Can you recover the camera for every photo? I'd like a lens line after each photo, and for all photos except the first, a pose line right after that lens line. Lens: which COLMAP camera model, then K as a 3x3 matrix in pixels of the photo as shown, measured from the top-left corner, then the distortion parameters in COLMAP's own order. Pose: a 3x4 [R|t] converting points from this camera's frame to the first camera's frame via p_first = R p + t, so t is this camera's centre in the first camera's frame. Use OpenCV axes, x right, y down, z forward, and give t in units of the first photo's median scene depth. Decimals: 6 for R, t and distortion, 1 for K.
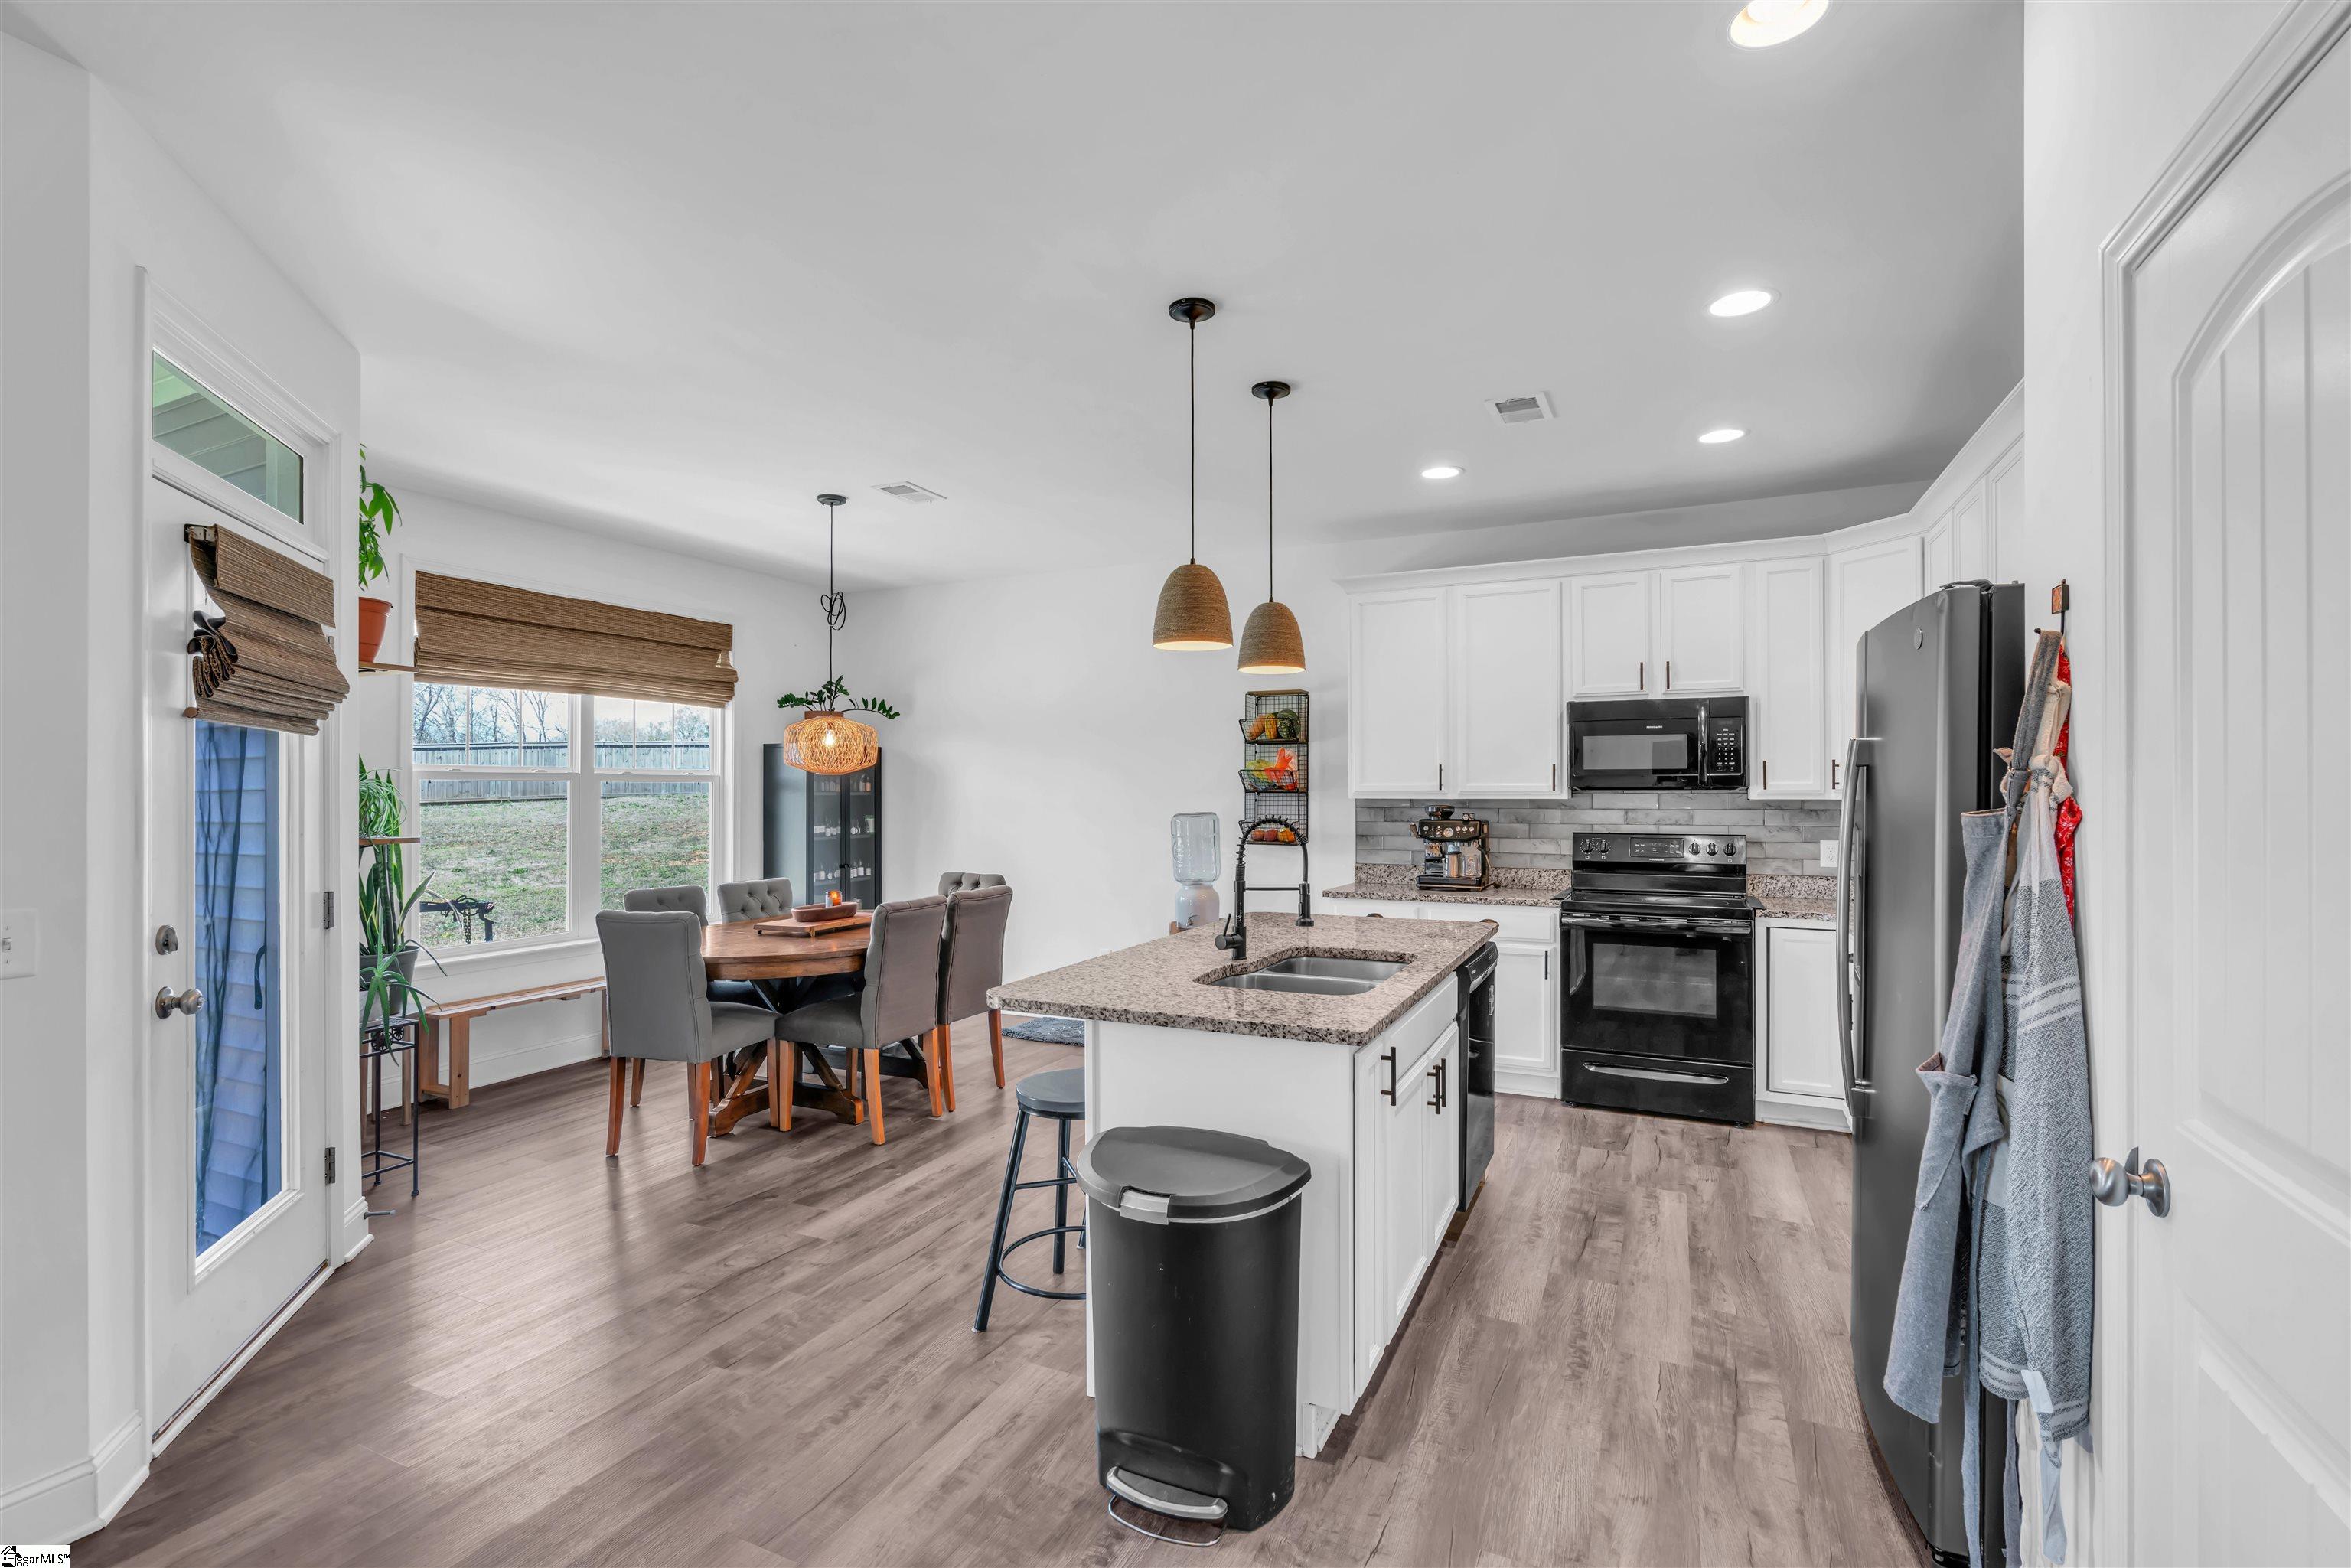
lens RADIAL K [[1061.1, 0, 1163.5], [0, 1061.1, 787.2], [0, 0, 1]] dist [-0.004154, 0.000085]
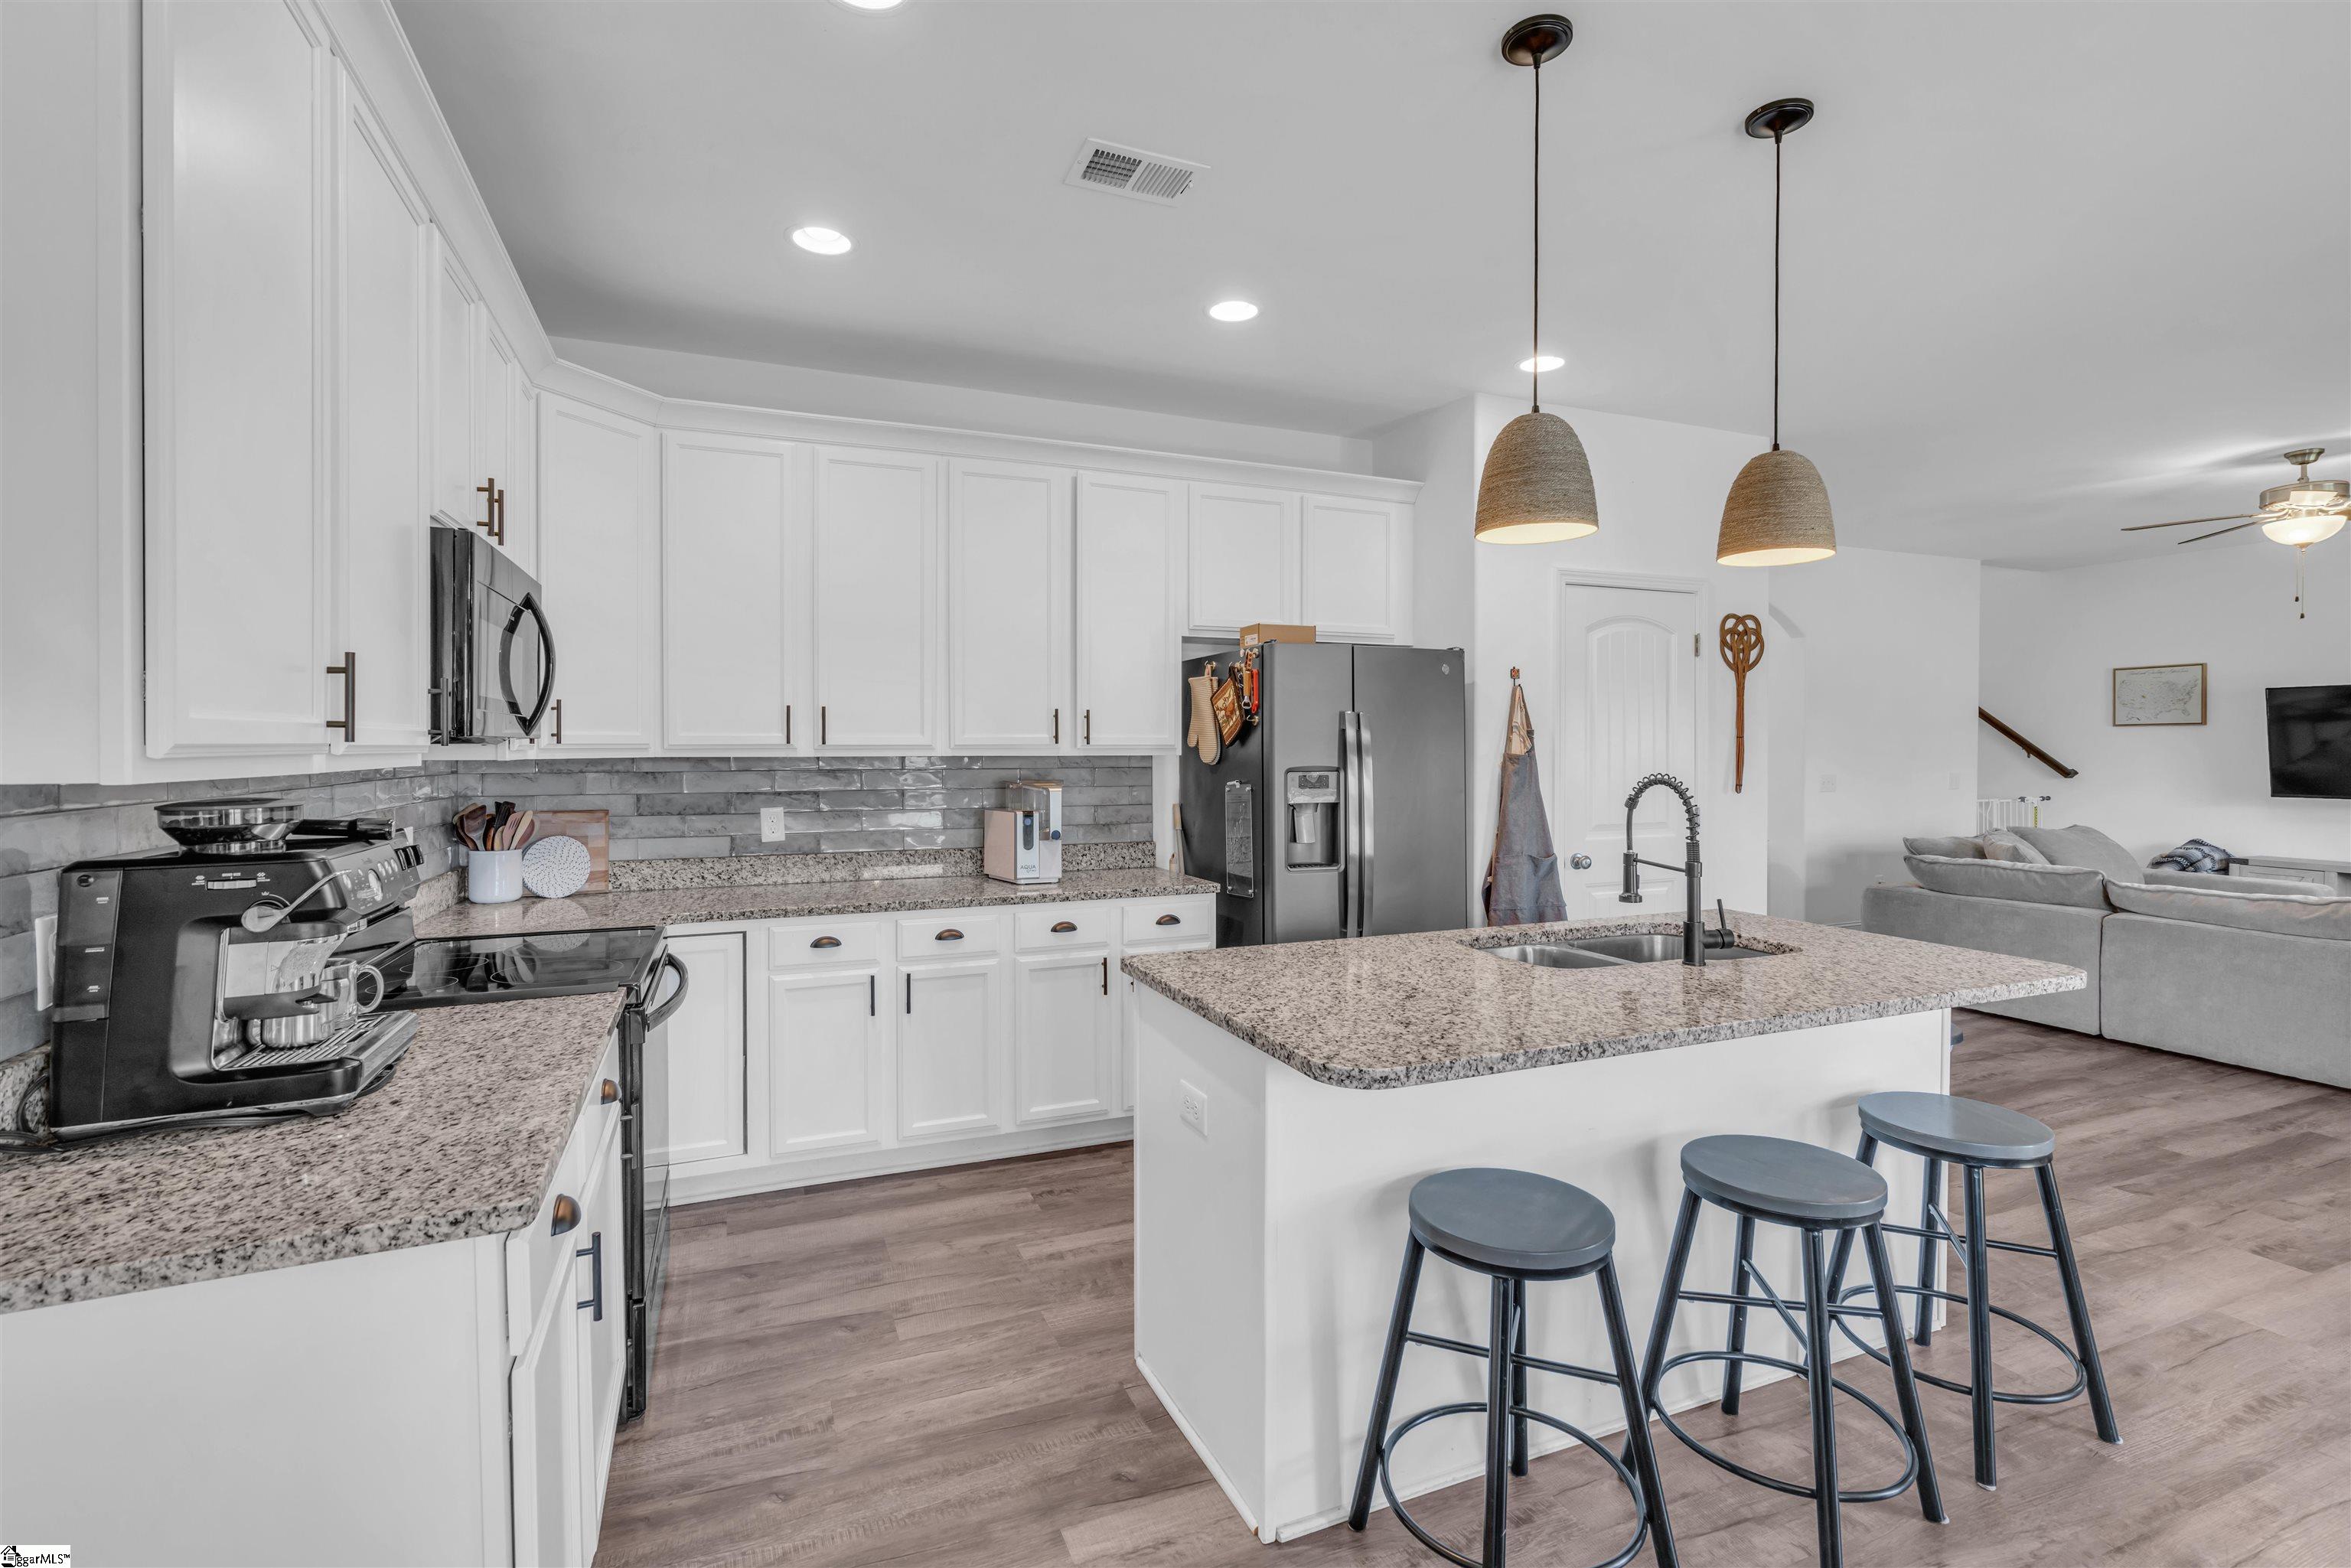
lens RADIAL K [[1070.5, 0, 1171.6], [0, 1070.5, 754.1], [0, 0, 1]] dist [-0.020208, 0.011390]
pose [[-0.740638, -0.003056, 0.671898, -0.101105], [-0.000815, 0.999993, 0.003650, 0.005187], [-0.671904, 0.002156, -0.740635, 1.111559]]
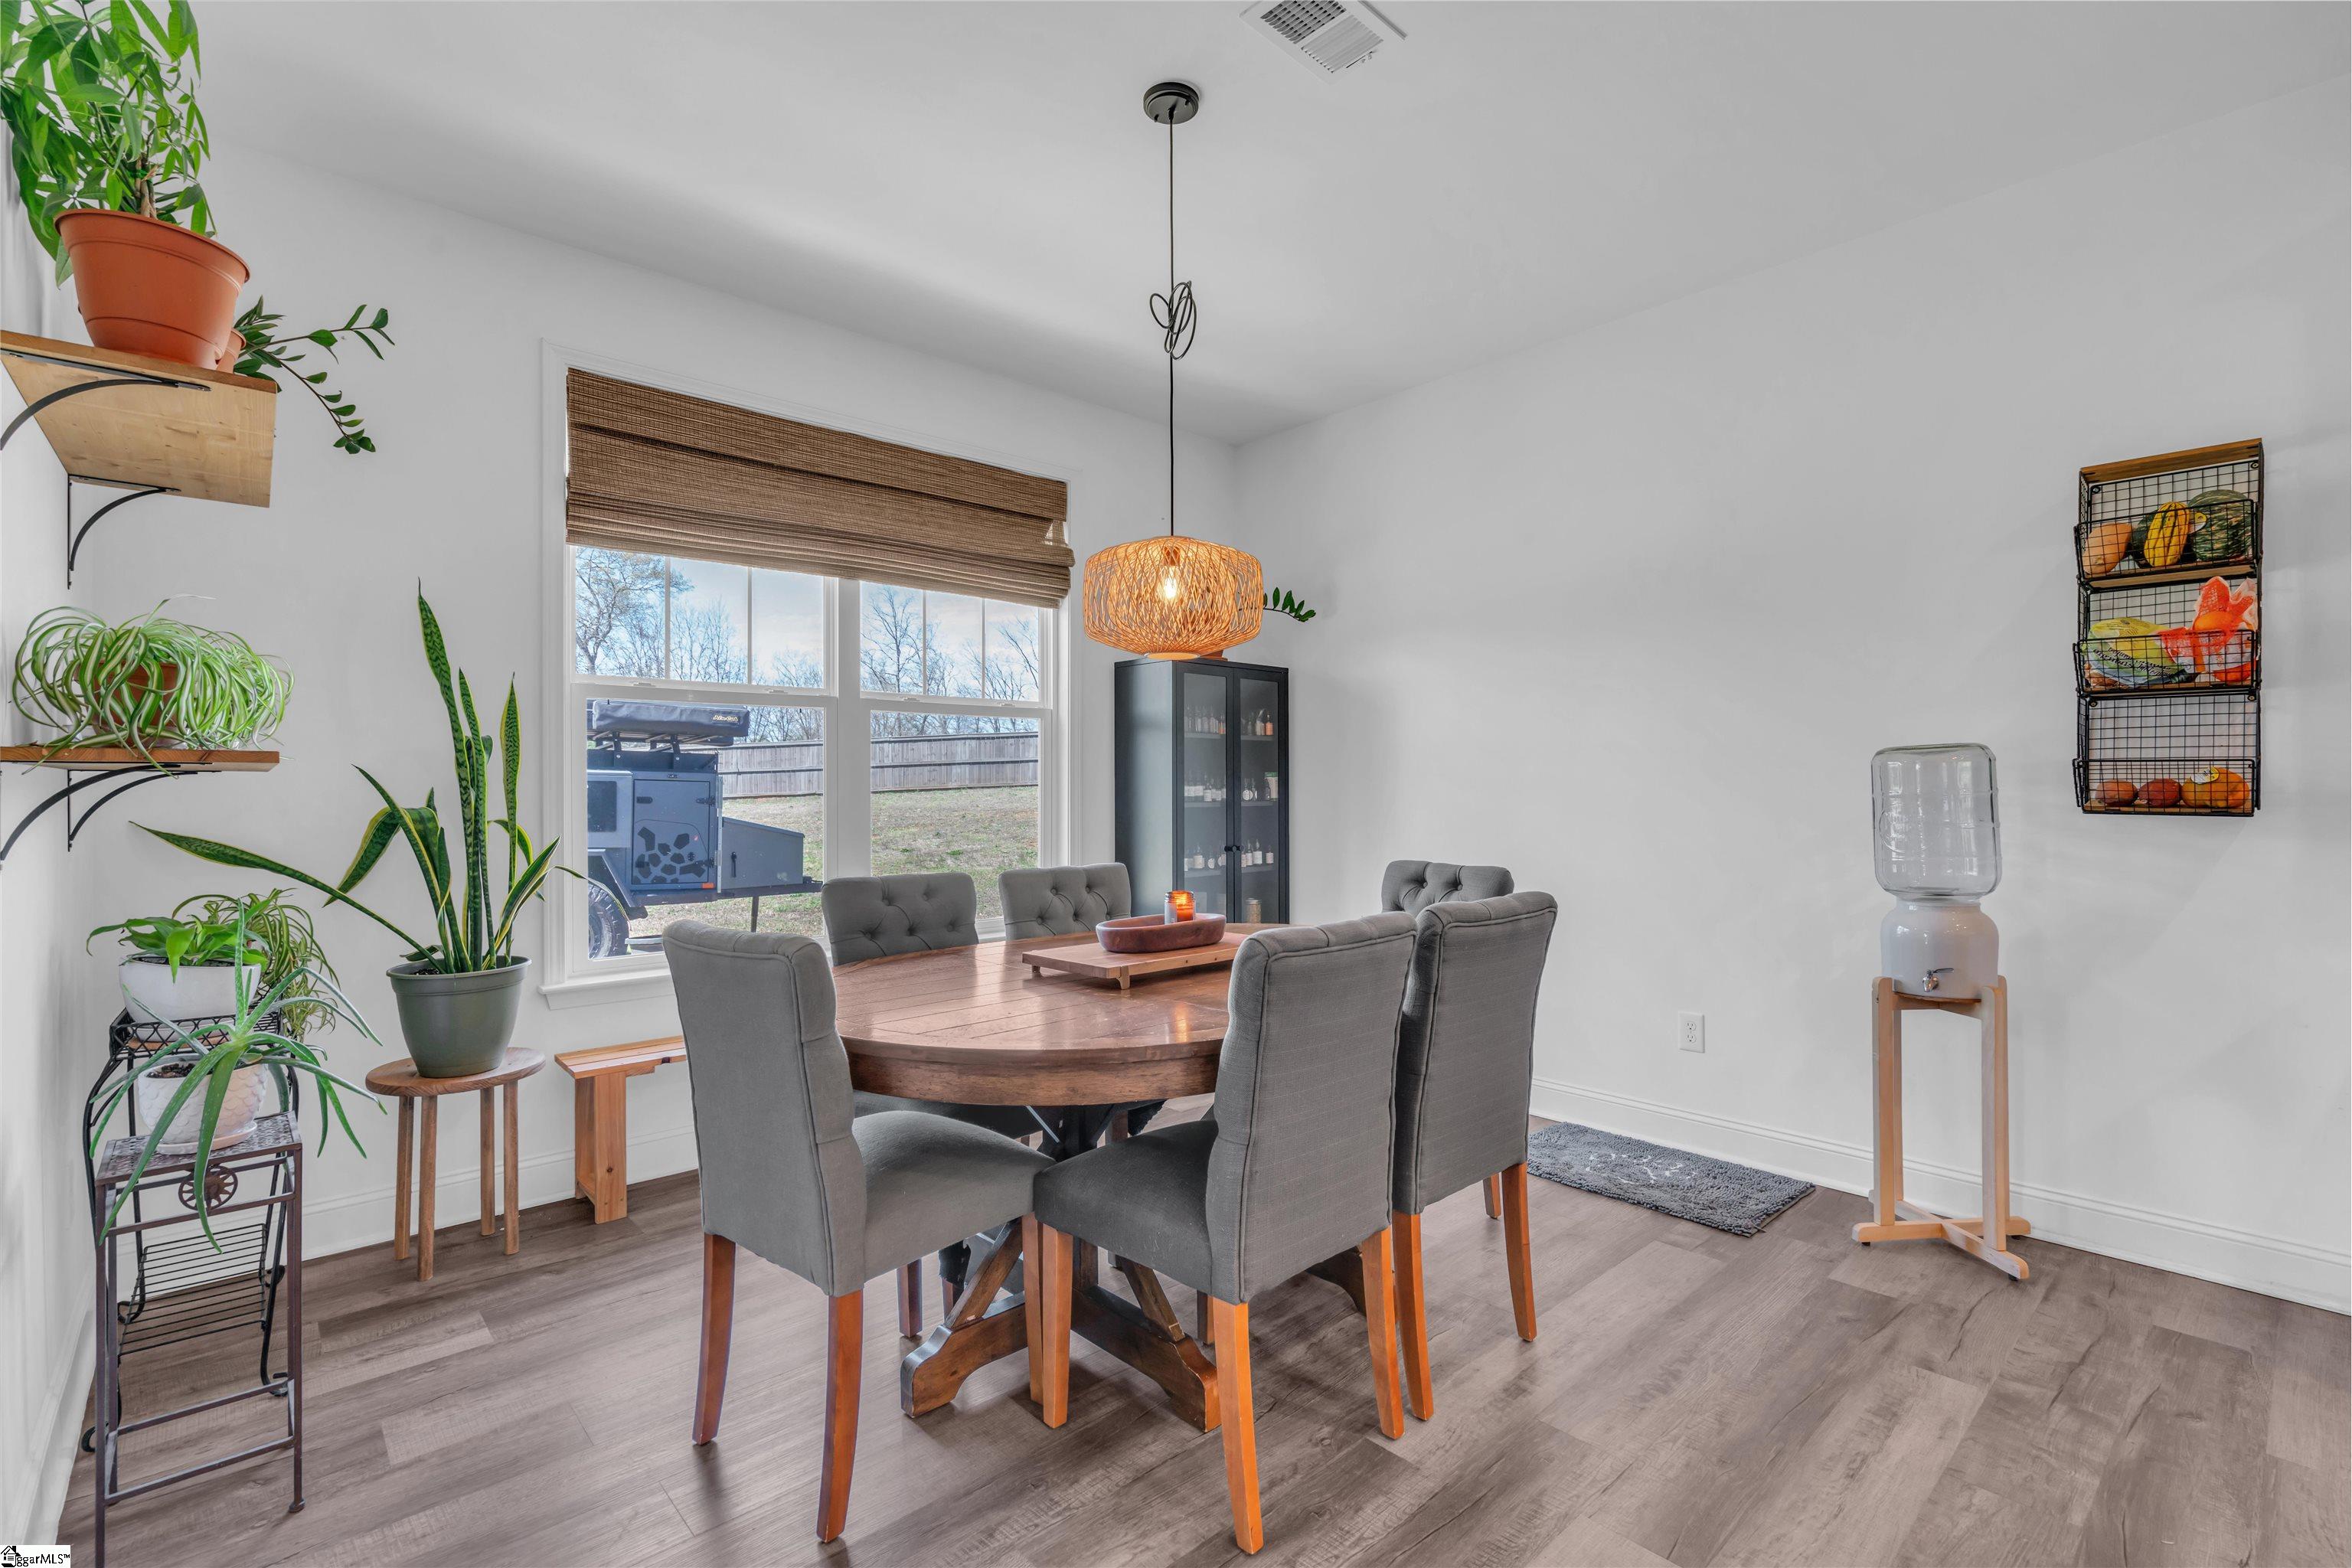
lens RADIAL K [[1049.0, 0, 1172.2], [0, 1049.0, 789.0], [0, 0, 1]] dist [-0.002756, 0.000462]
pose [[0.925467, -0.000901, -0.378827, -0.124366], [0.003405, 0.999977, 0.005941, 0.046030], [0.378813, -0.006788, 0.925448, 0.532031]]
